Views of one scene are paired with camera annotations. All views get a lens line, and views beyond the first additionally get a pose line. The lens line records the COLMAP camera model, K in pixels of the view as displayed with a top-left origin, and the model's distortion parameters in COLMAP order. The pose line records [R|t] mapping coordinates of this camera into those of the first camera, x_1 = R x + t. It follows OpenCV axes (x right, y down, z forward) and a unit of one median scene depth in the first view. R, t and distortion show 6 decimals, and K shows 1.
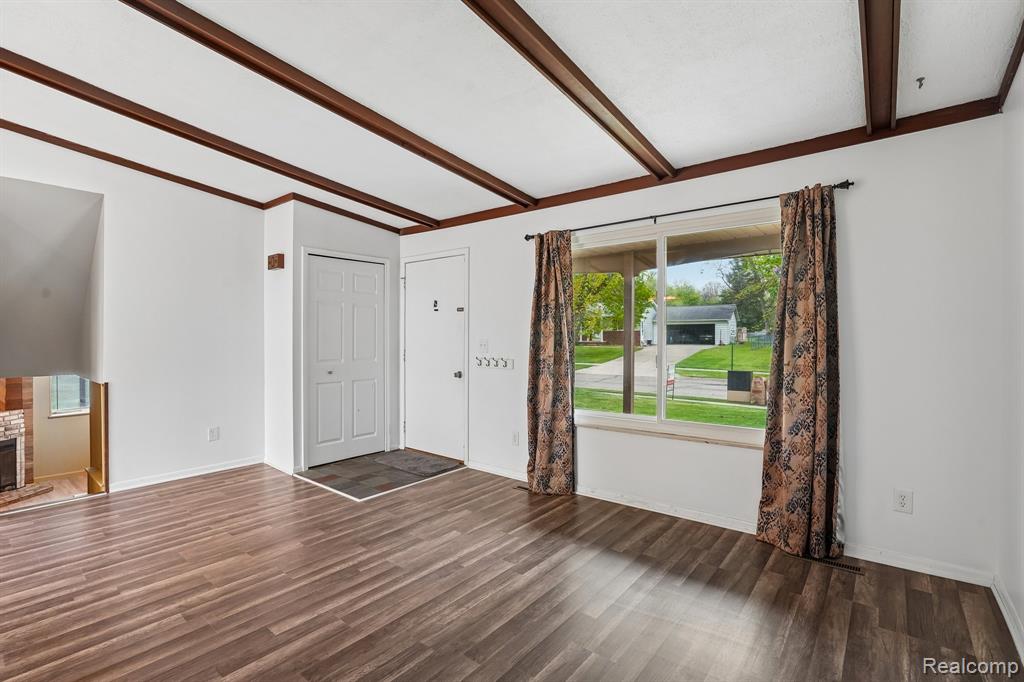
lens RADIAL K [[473.1, 0, 514.8], [0, 473.1, 339.9], [0, 0, 1]] dist [-0.055999, 0.020351]
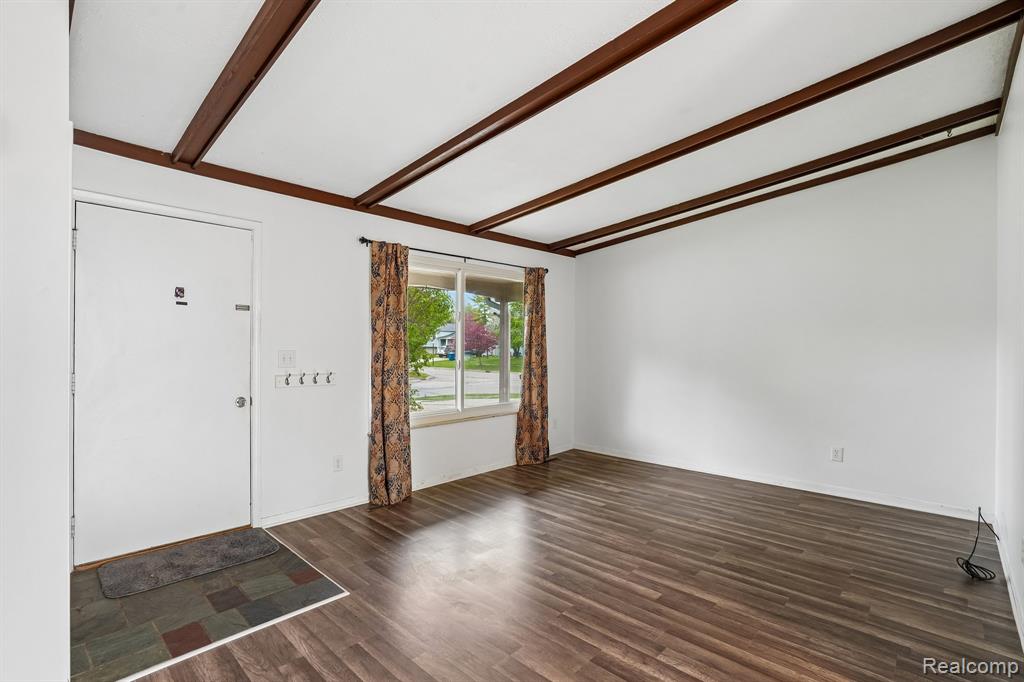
lens RADIAL K [[473.1, 0, 514.8], [0, 473.1, 339.9], [0, 0, 1]] dist [-0.055999, 0.020351]
pose [[0.081410, 0.010802, 0.996622, -1.114782], [0.004105, 0.999929, -0.011173, -0.010963], [-0.996672, 0.005001, 0.081360, 0.804062]]
